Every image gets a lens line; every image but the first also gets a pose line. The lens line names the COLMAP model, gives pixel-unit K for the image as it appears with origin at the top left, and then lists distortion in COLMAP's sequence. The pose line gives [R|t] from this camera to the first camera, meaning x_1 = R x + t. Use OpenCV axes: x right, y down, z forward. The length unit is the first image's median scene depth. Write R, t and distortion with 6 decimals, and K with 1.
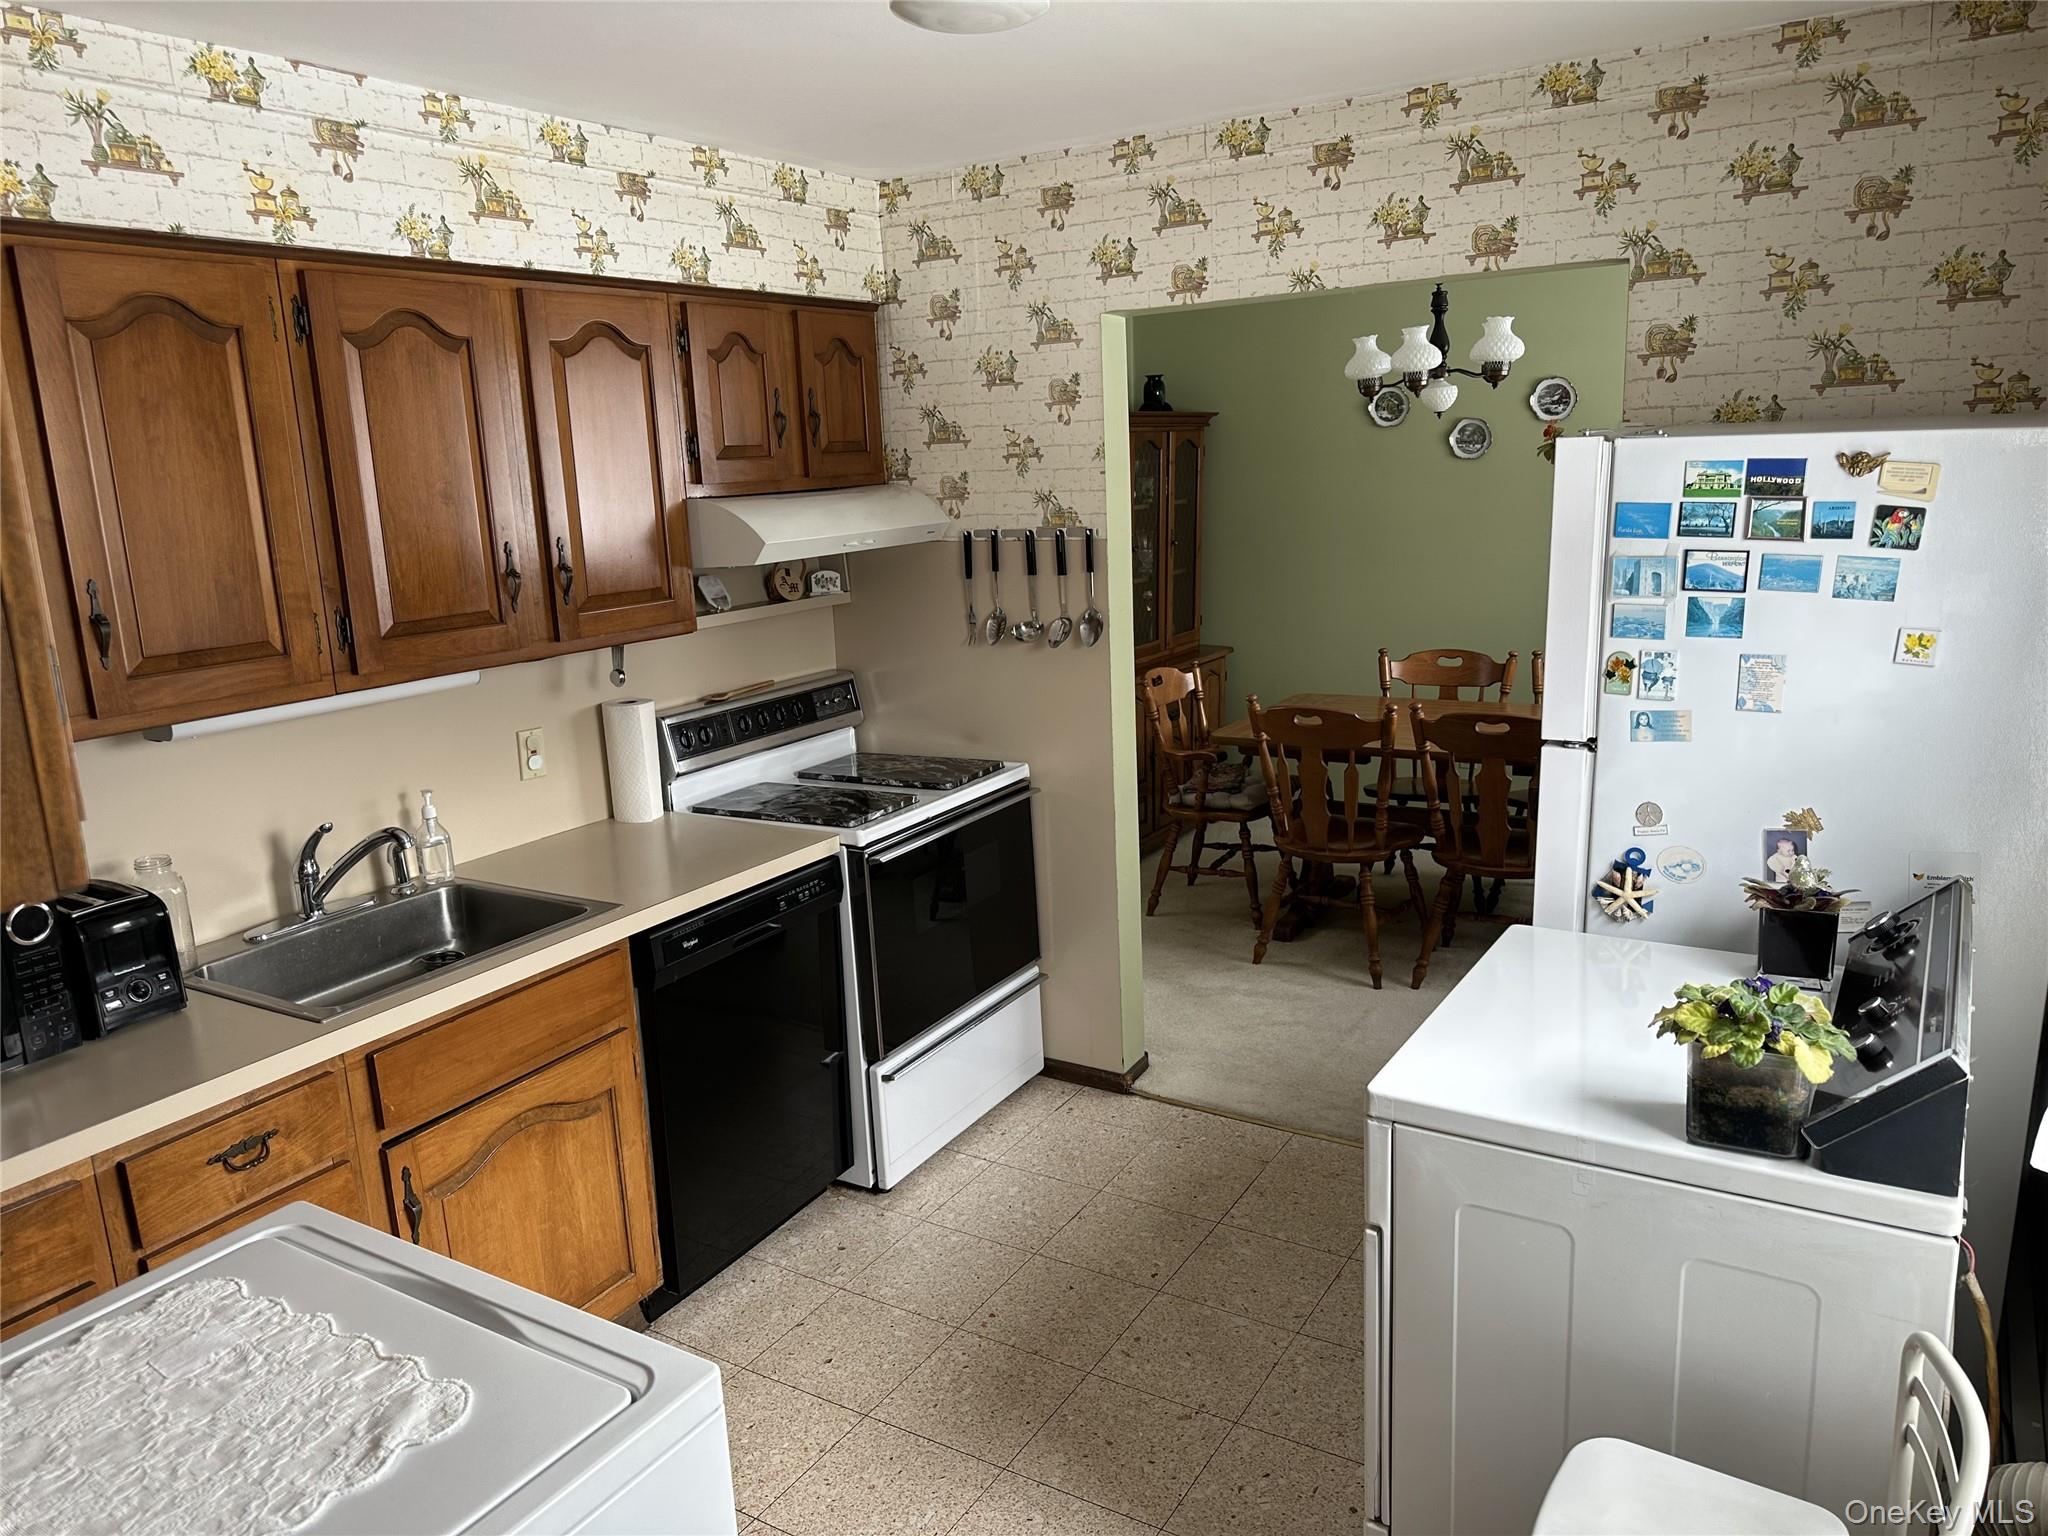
lens RADIAL K [[1423.0, 0, 1006.8], [0, 1423.0, 772.3], [0, 0, 1]] dist [0.093712, -0.001017]
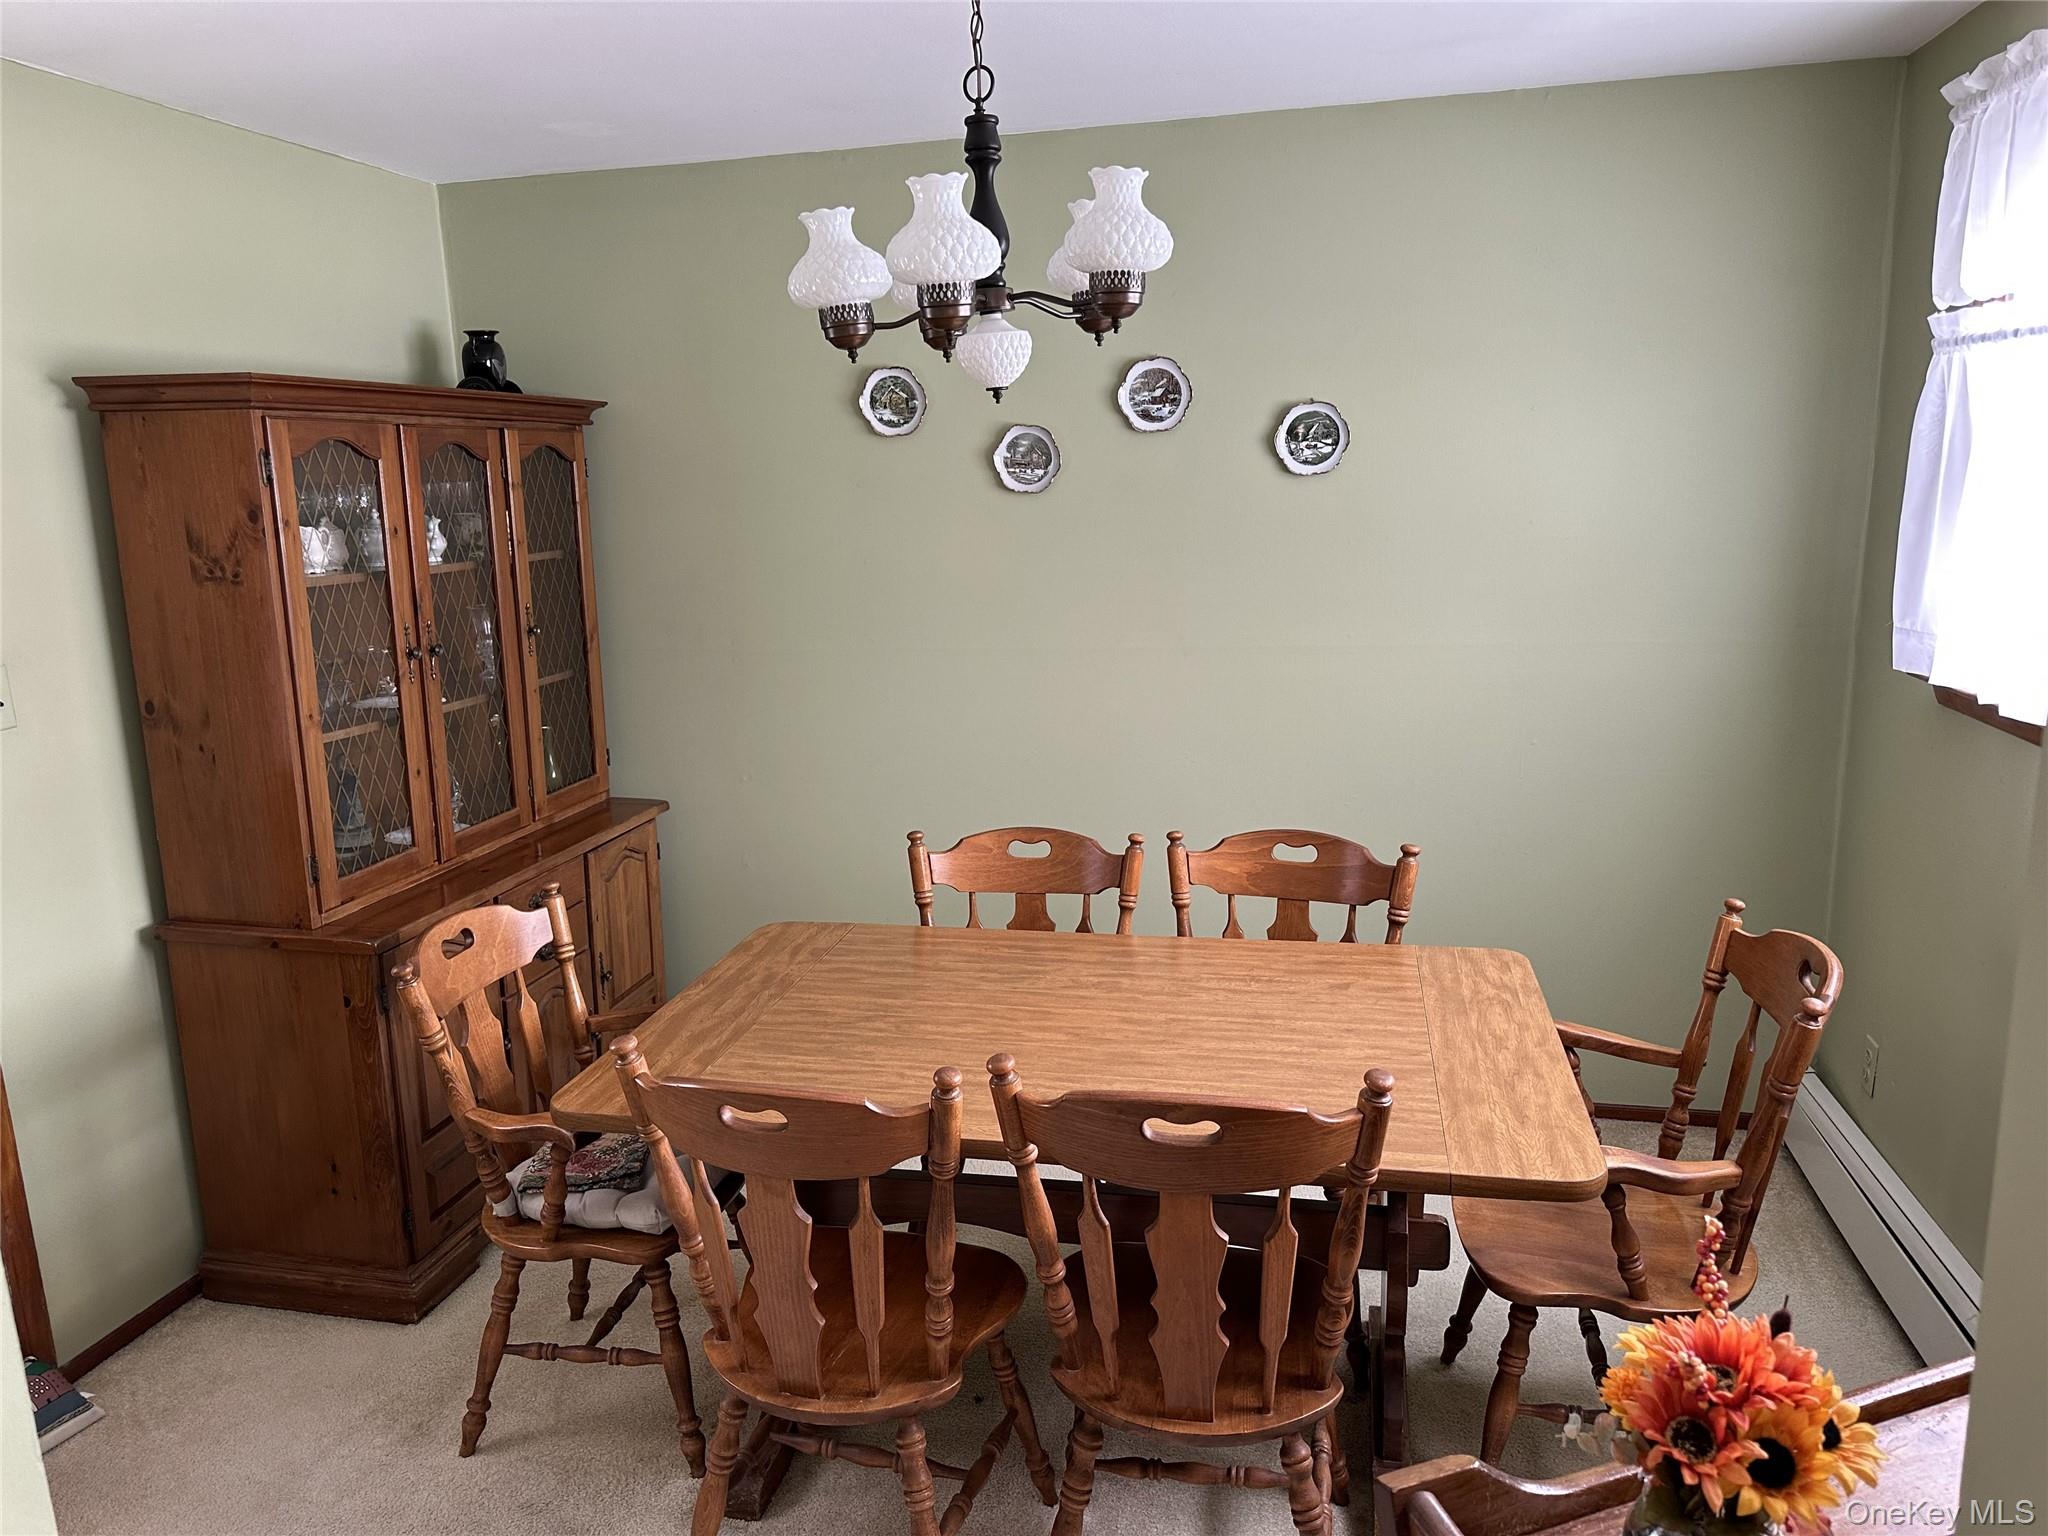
lens RADIAL K [[1423.0, 0, 1028.1], [0, 1423.0, 774.3], [0, 0, 1]] dist [0.093712, -0.001017]
pose [[0.941740, -0.057769, 0.331344, 0.129415], [0.064176, 0.997903, -0.008418, -0.104987], [-0.330163, 0.029192, 0.943473, 0.490037]]
